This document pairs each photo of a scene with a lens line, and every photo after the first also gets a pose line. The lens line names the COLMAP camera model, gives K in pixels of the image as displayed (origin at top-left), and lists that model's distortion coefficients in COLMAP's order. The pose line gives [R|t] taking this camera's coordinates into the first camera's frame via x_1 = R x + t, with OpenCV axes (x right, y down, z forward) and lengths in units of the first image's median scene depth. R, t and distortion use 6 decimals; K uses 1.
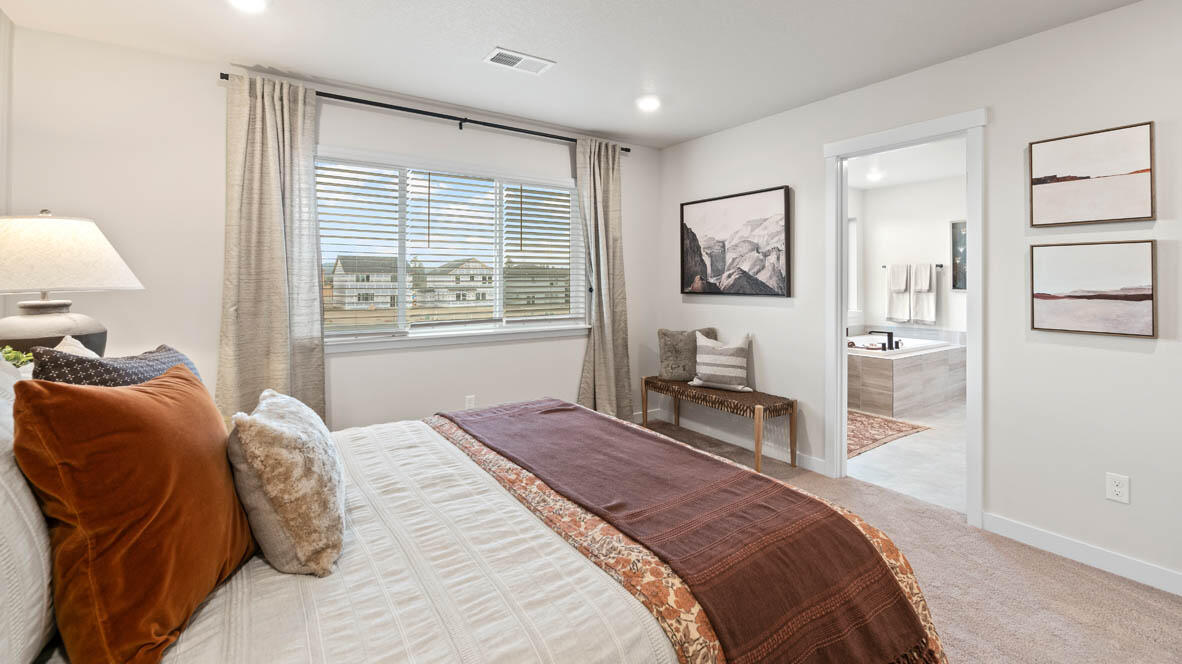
lens RADIAL K [[505.8, 0, 599.7], [0, 505.8, 275.9], [0, 0, 1]] dist [-0.002727, -0.000770]
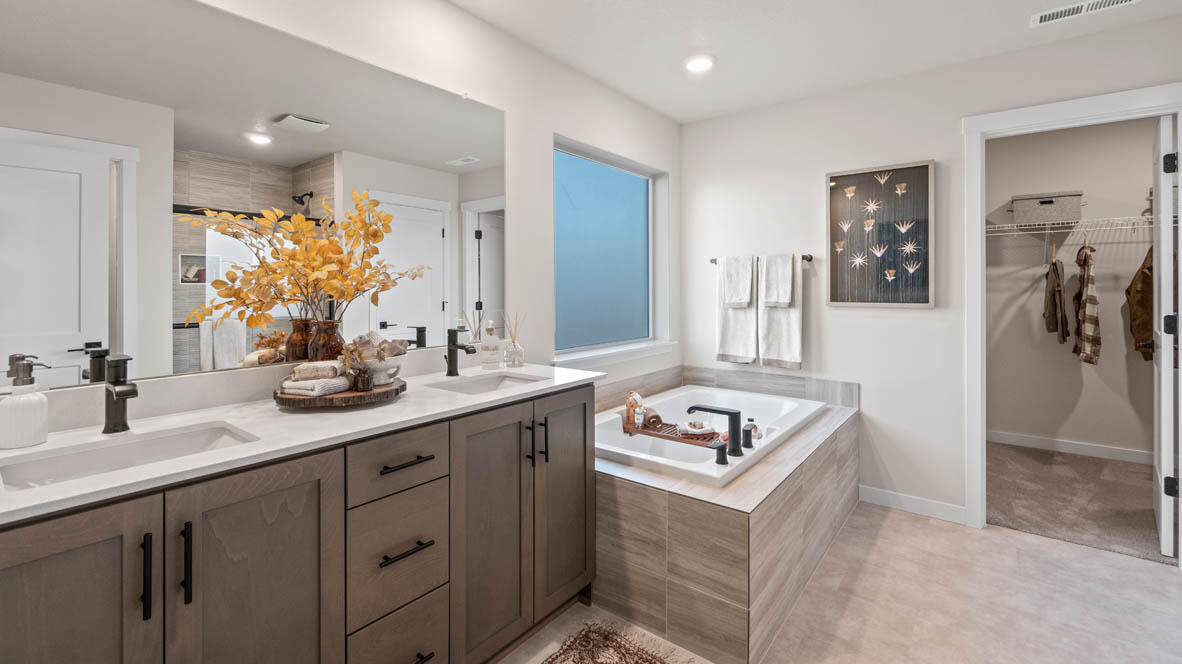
lens RADIAL K [[505.8, 0, 590.3], [0, 505.8, 288.0], [0, 0, 1]] dist [-0.002727, -0.000770]
pose [[0.955927, -0.001903, 0.293598, 0.293661], [-0.002216, 0.999904, 0.013696, 0.004516], [-0.293596, -0.013743, 0.955831, 0.552162]]
